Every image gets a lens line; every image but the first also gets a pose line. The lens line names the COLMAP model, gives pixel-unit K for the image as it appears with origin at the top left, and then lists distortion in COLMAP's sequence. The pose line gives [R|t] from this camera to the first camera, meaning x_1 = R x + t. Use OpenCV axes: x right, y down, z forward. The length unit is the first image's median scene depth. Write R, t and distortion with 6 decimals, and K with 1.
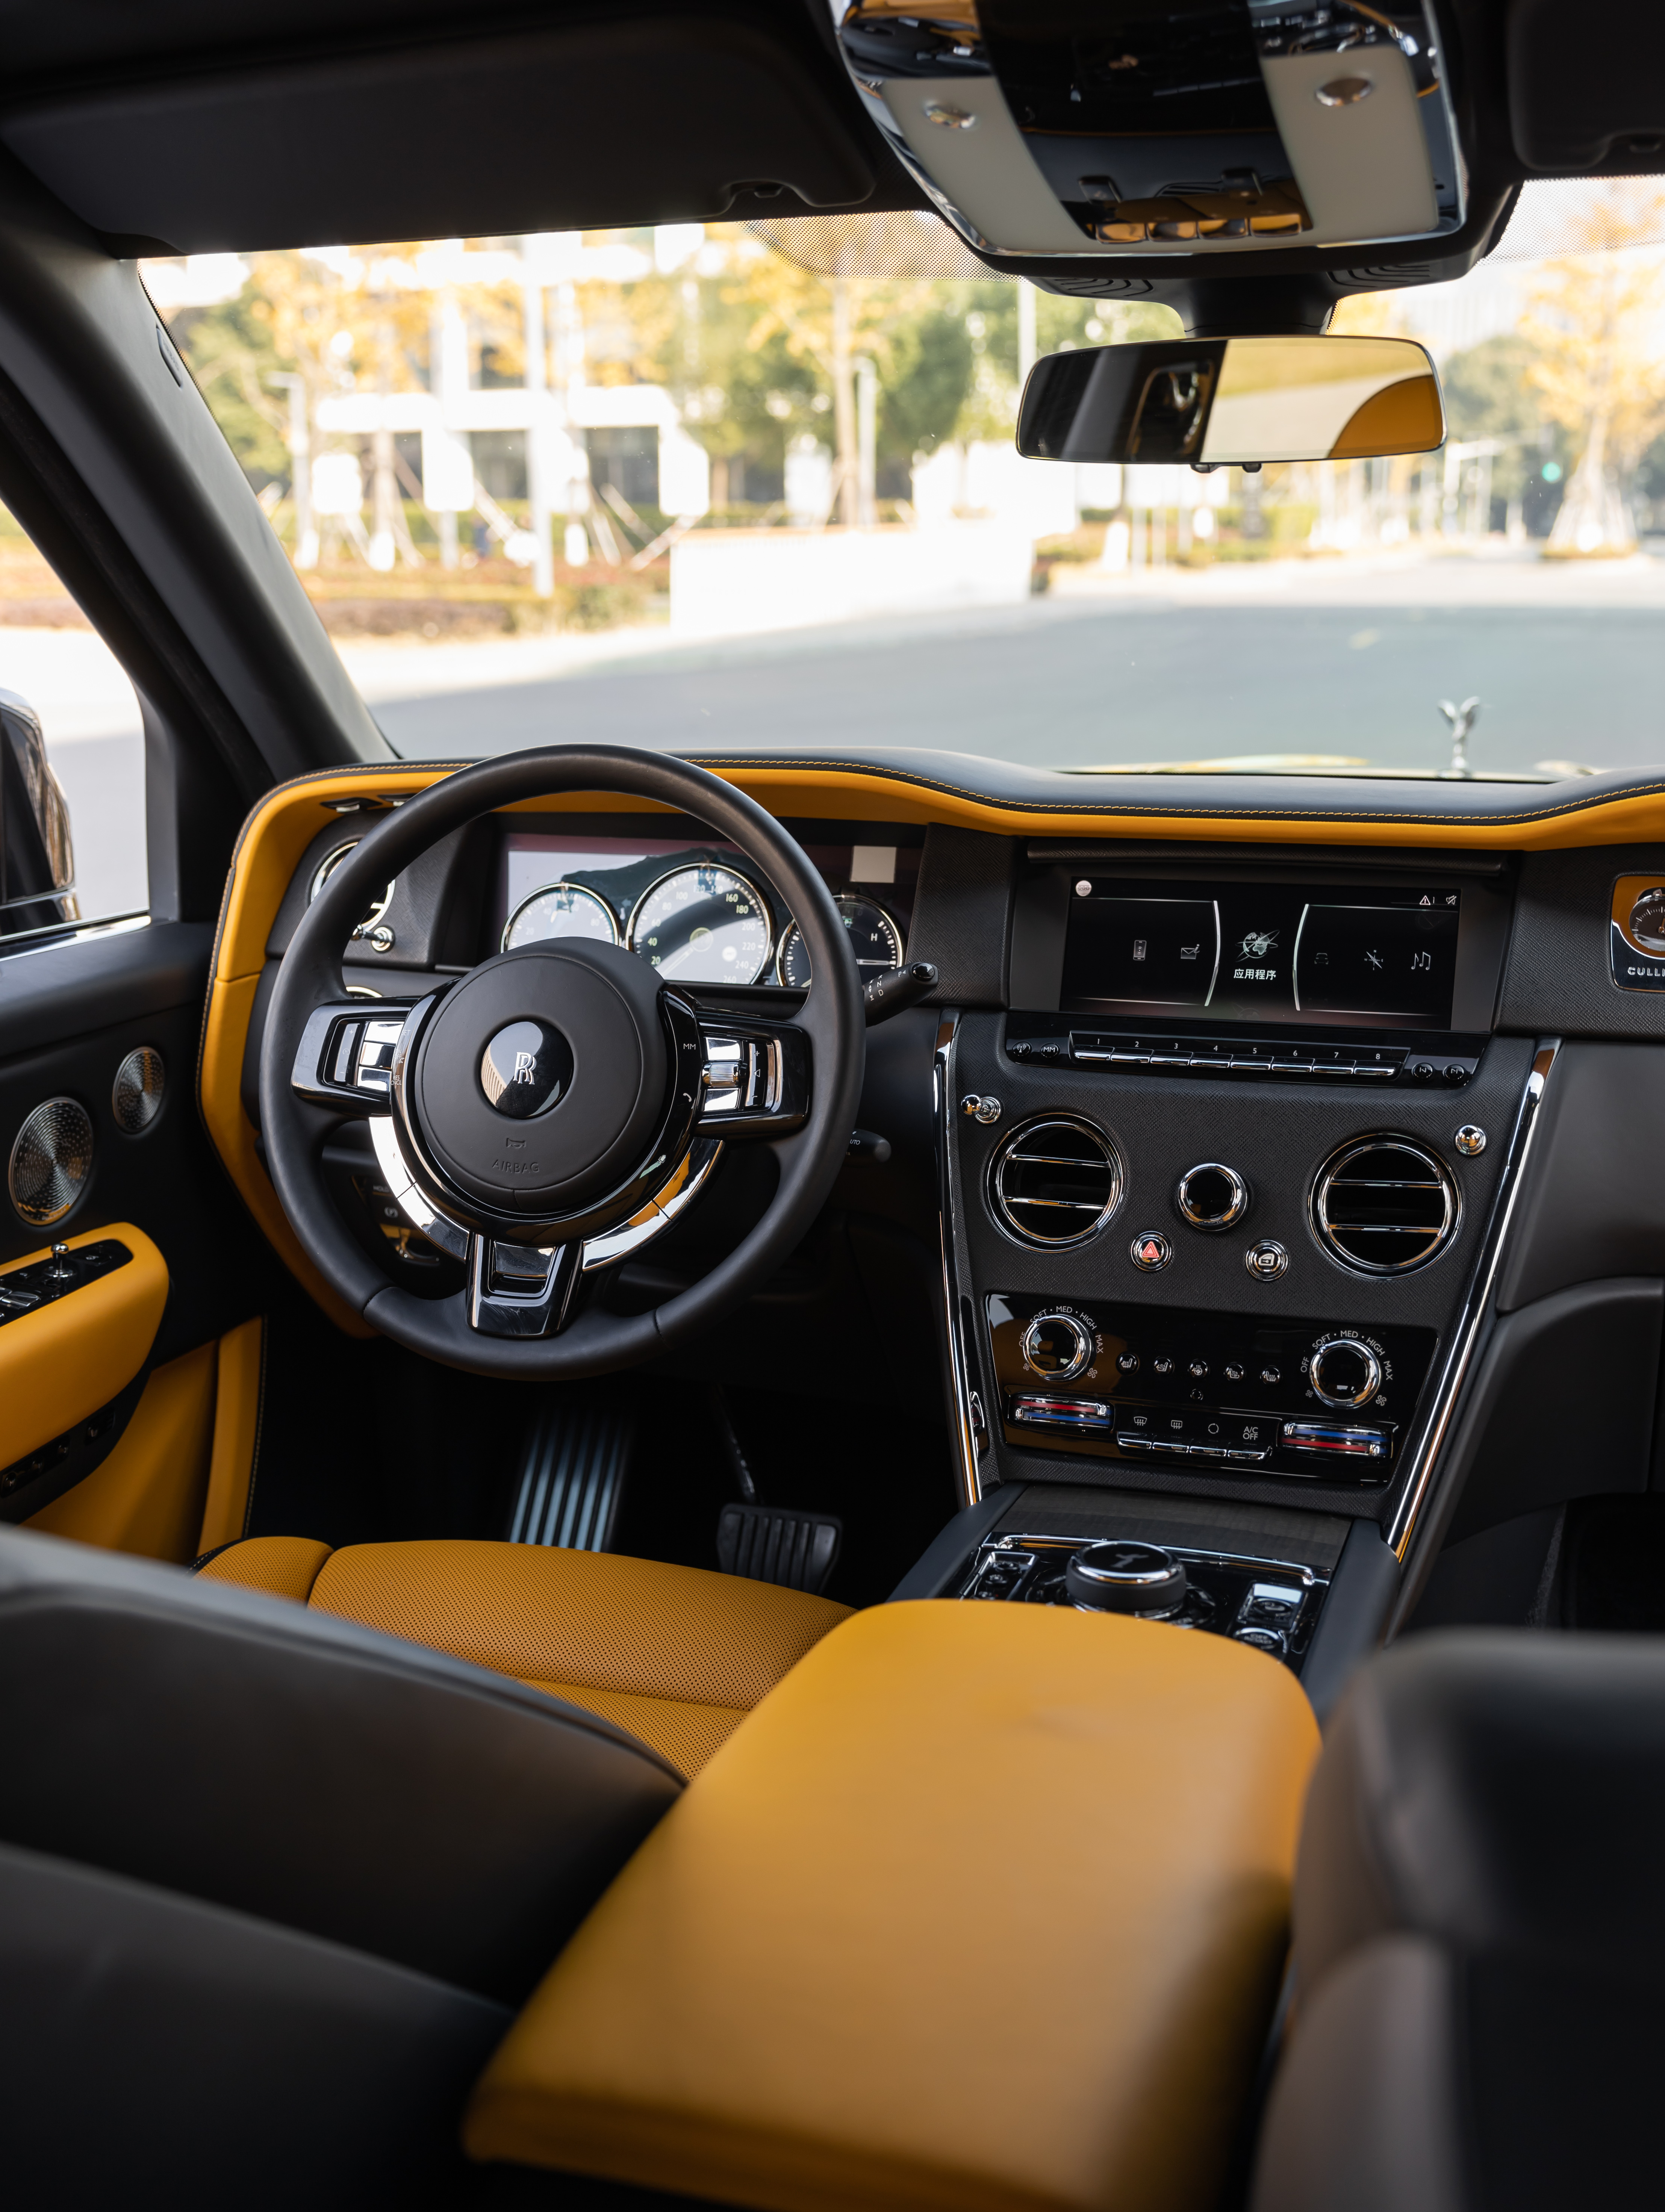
lens RADIAL K [[2376.8, 0, 832.5], [0, 2376.8, 1106.0], [0, 0, 1]] dist [-0.016672, -0.002836]
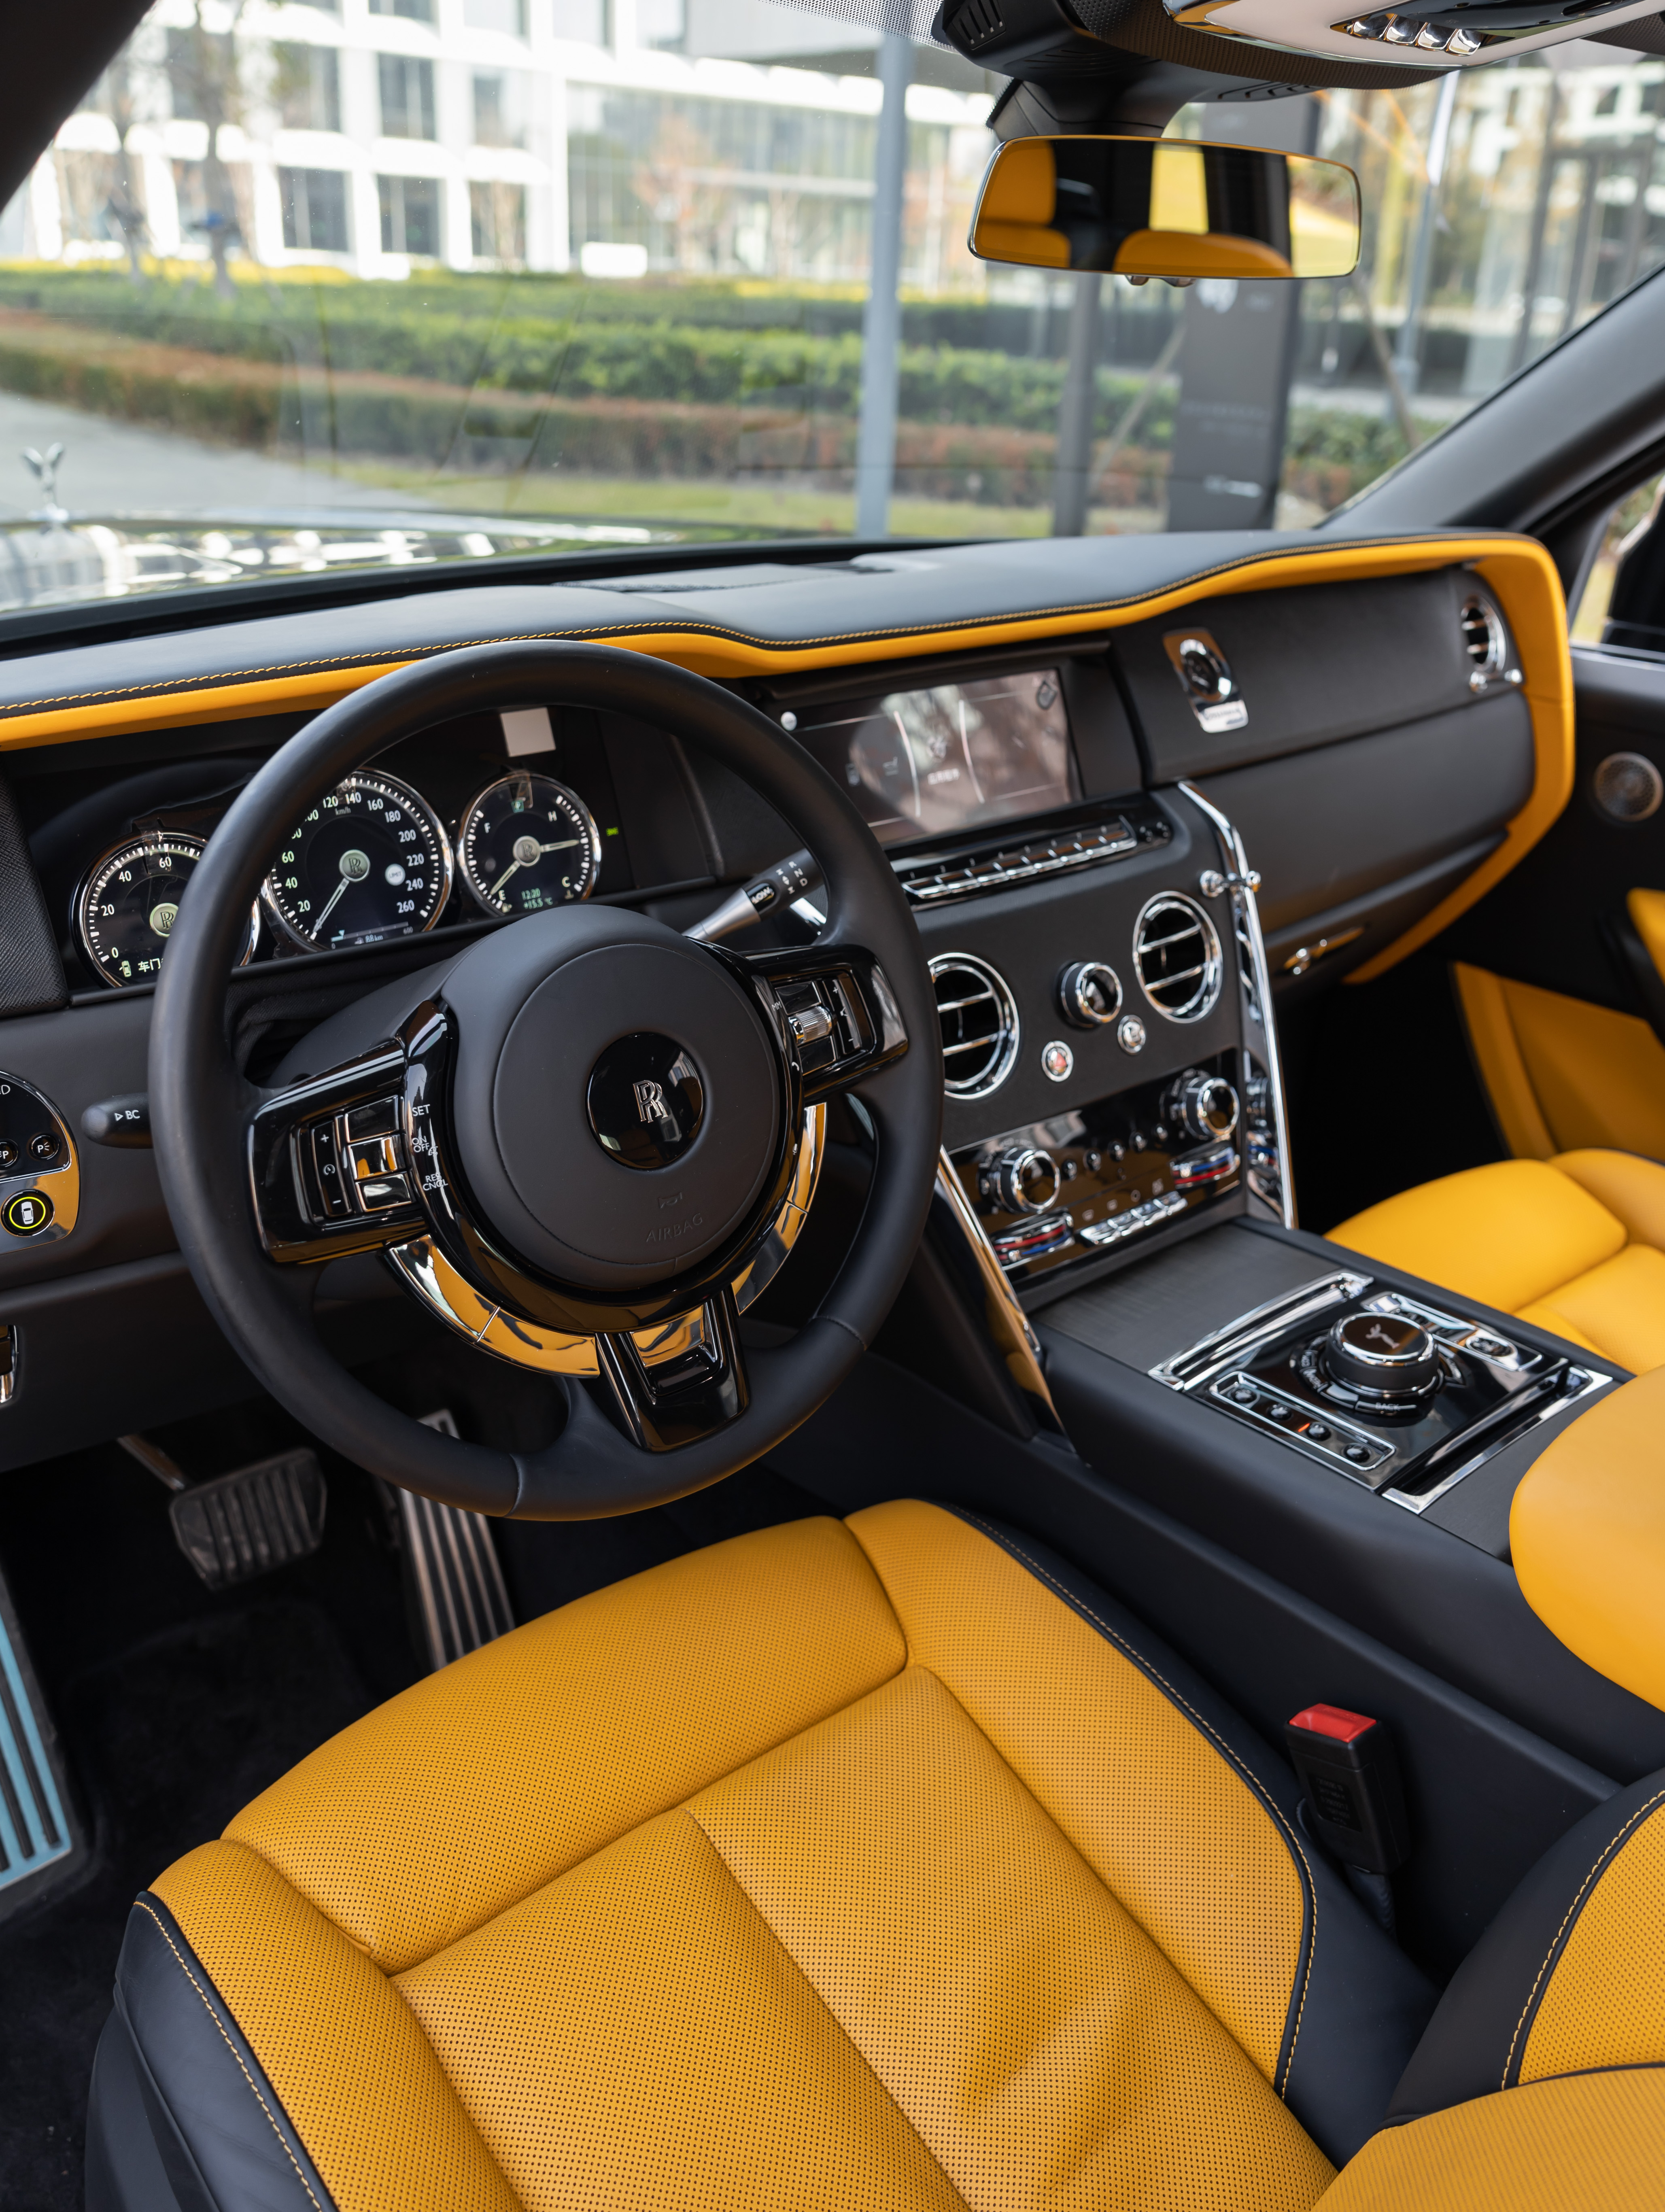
lens RADIAL K [[1783.1, 0, 828.9], [0, 1783.1, 993.3], [0, 0, 1]] dist [-0.000604, 0.001824]
pose [[0.537301, -0.292311, 0.791115, -0.525864], [0.162920, 0.956322, 0.242703, -0.172388], [-0.827505, -0.001516, 0.561456, 0.638055]]
